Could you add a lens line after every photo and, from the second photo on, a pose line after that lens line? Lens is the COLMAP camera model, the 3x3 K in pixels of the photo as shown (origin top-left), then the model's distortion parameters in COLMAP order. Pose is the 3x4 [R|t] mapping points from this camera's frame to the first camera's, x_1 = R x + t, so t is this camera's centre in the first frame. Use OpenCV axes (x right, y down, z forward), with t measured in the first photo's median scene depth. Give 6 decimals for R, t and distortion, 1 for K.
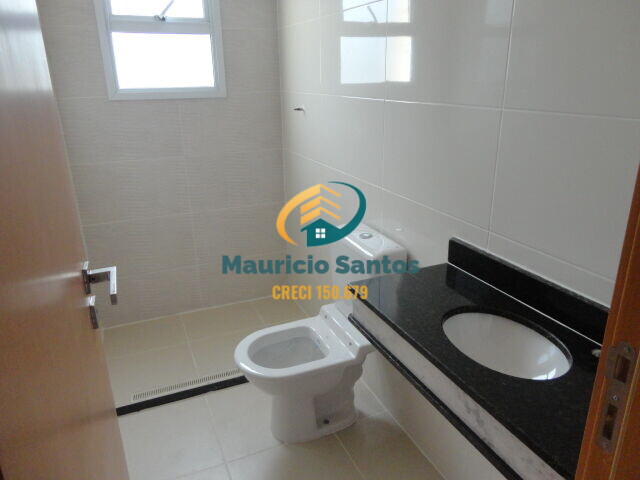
lens RADIAL K [[470.5, 0, 320.0], [0, 470.5, 240.0], [0, 0, 1]] dist [0.005037, 0.001708]
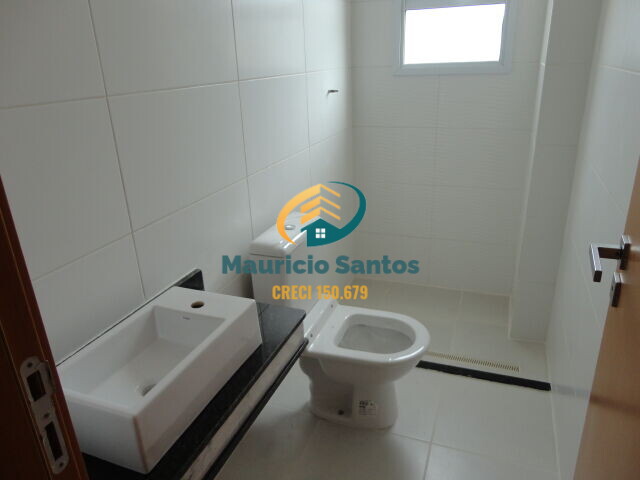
lens RADIAL K [[470.5, 0, 320.0], [0, 470.5, 240.0], [0, 0, 1]] dist [0.005037, 0.001708]
pose [[0.712365, 0.246118, -0.657239, 0.657014], [-0.210368, 0.968313, 0.134593, -0.105347], [0.669538, 0.042382, 0.741567, 0.266309]]
